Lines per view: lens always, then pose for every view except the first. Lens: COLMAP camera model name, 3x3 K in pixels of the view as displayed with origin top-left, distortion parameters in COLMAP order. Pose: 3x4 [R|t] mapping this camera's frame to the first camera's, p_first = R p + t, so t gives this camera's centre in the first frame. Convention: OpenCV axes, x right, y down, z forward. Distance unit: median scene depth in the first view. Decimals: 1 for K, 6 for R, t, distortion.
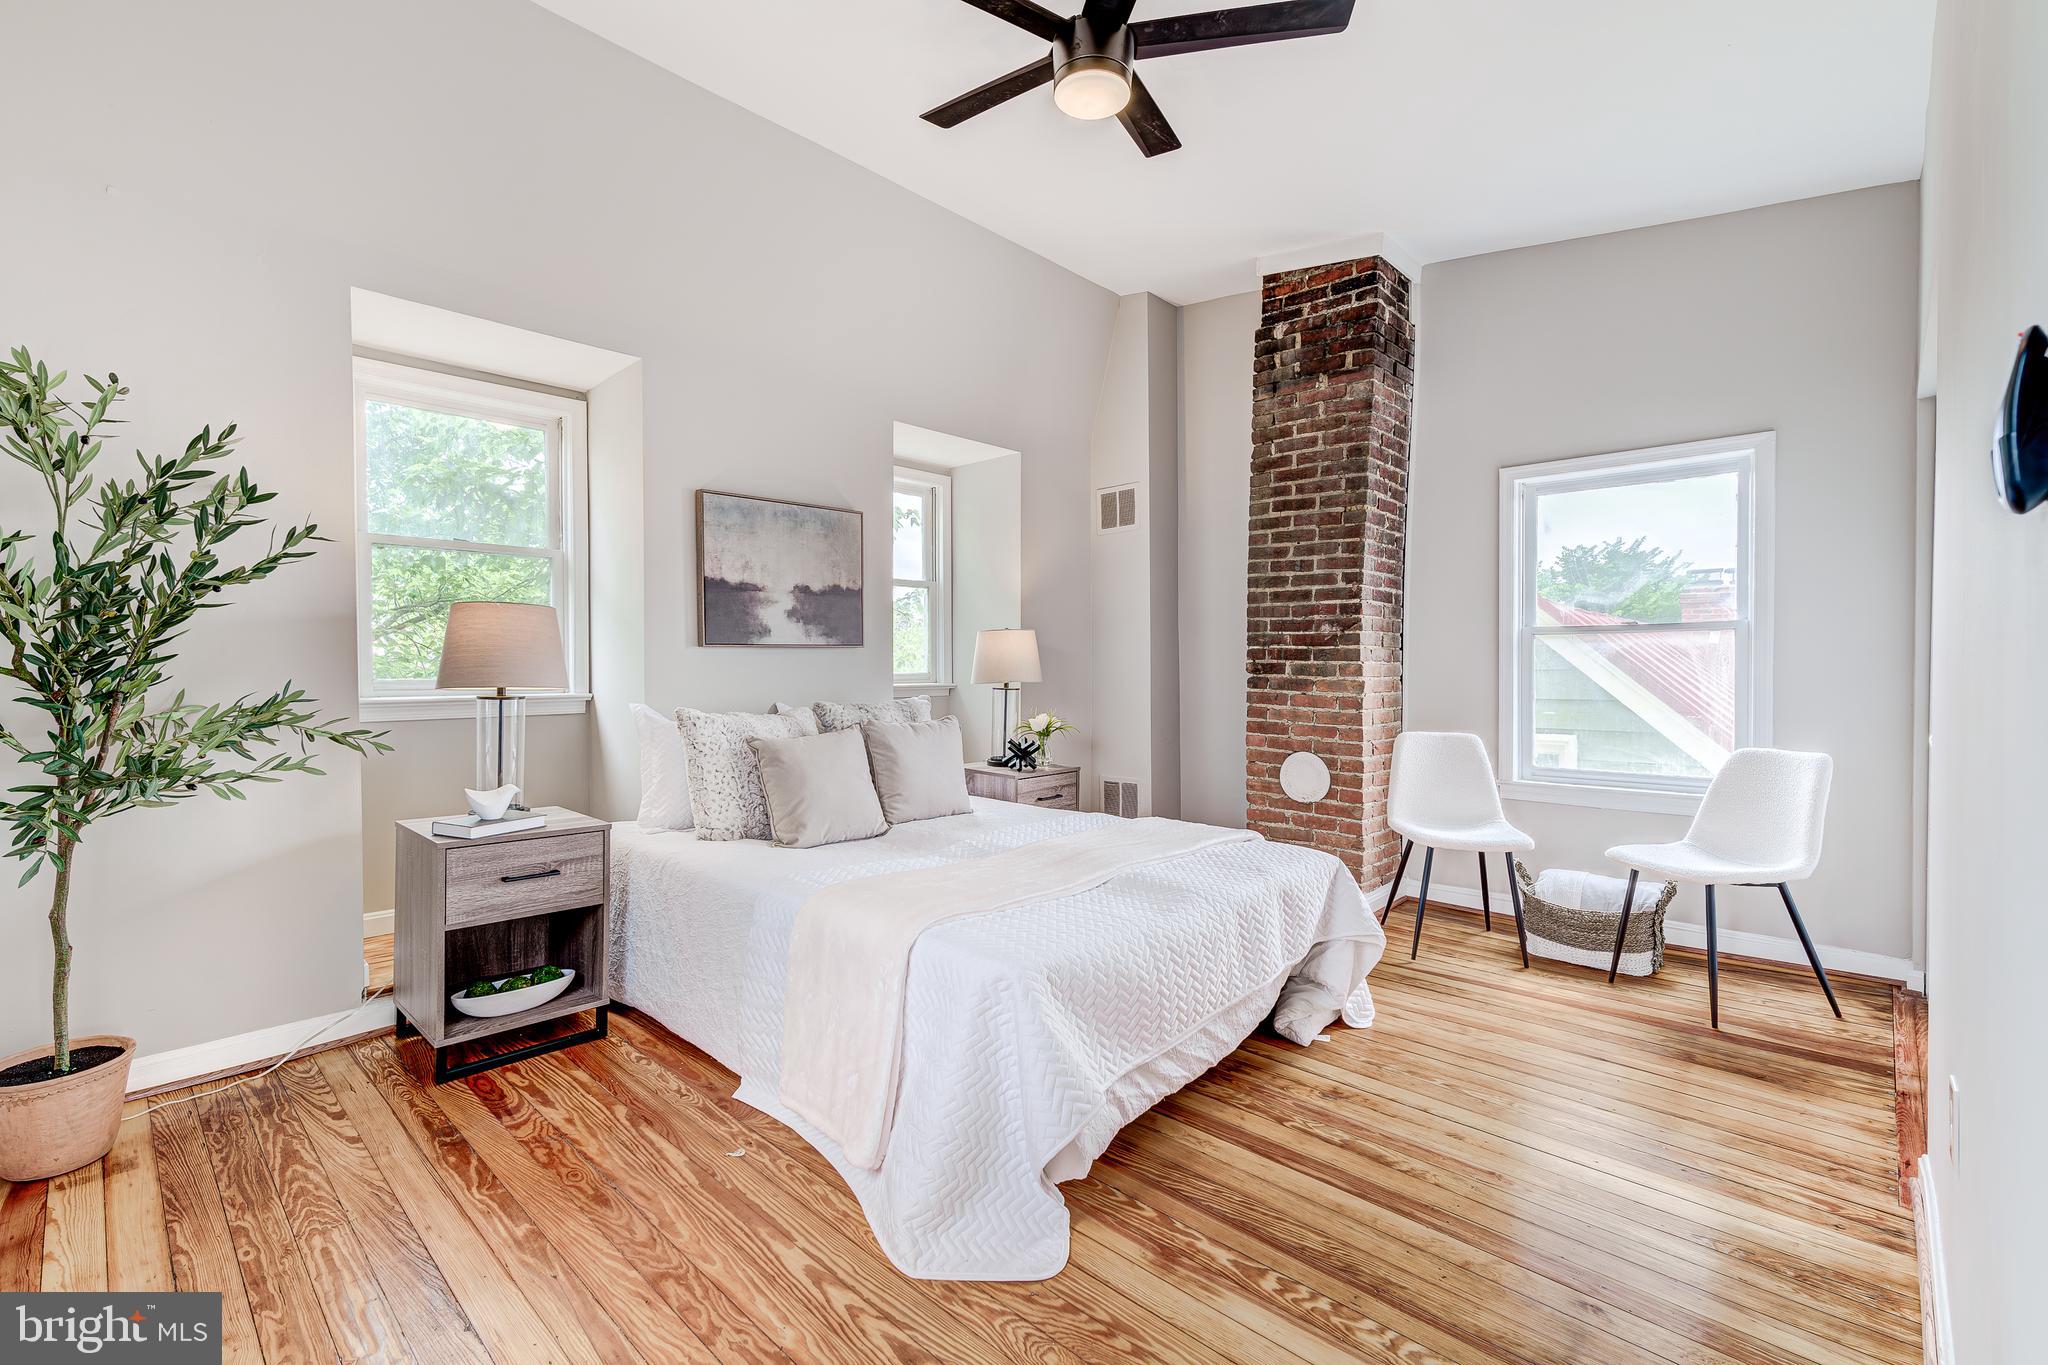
lens RADIAL K [[894.9, 0, 1069.0], [0, 894.9, 682.2], [0, 0, 1]] dist [0.004864, -0.001011]
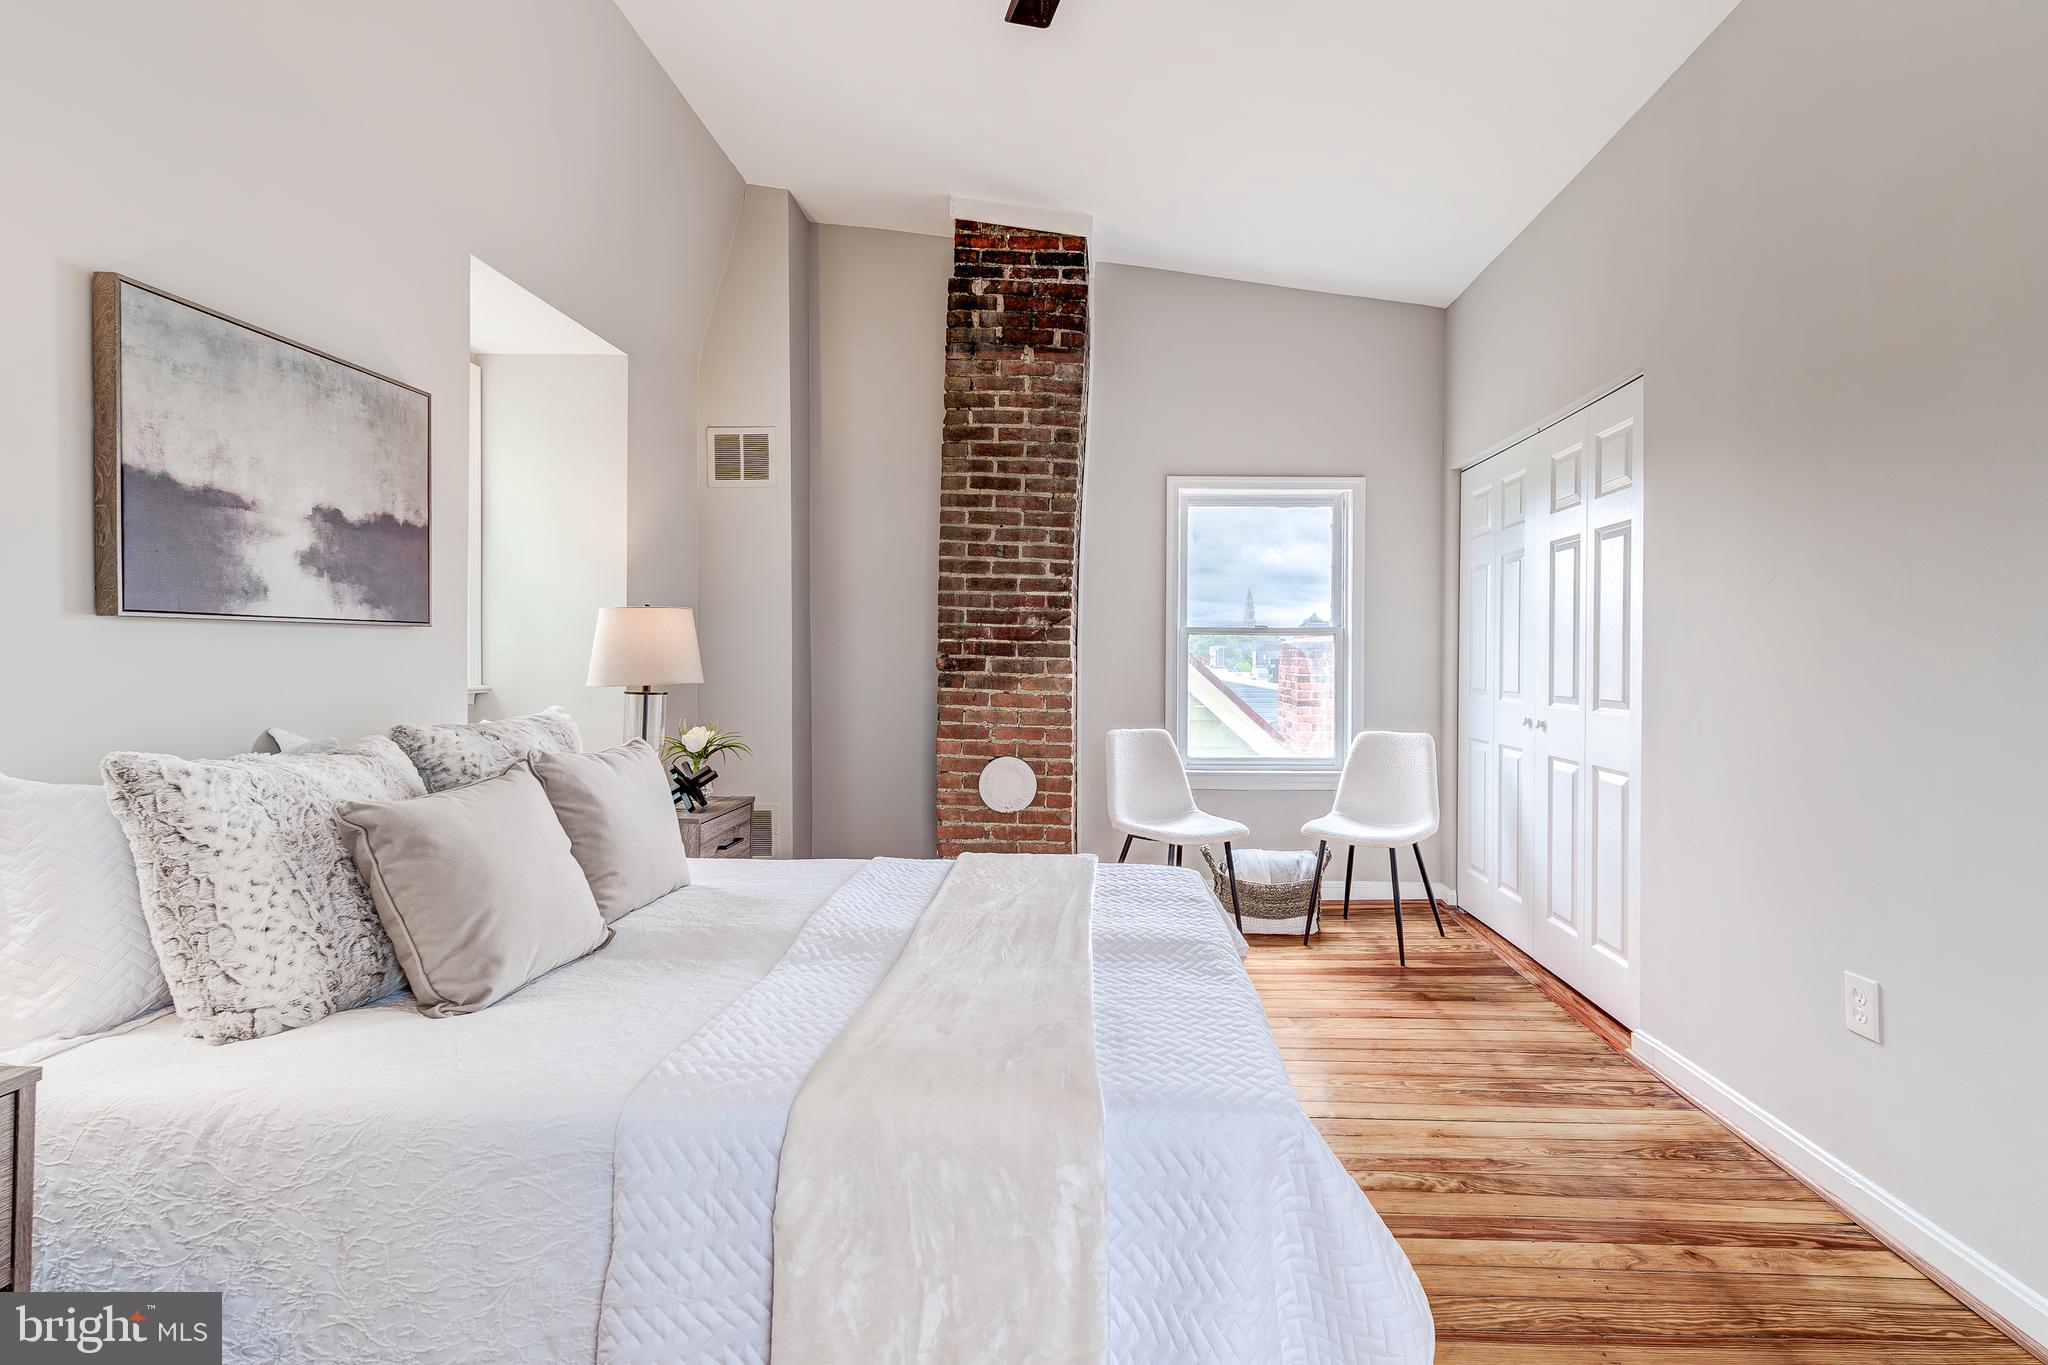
lens RADIAL K [[894.9, 0, 1024.2], [0, 894.9, 666.6], [0, 0, 1]] dist [0.004864, -0.001011]
pose [[0.747942, 0.000904, 0.663764, -0.337962], [0.004504, 0.999969, -0.006437, -0.007890], [-0.663749, 0.007804, 0.747914, 0.319423]]
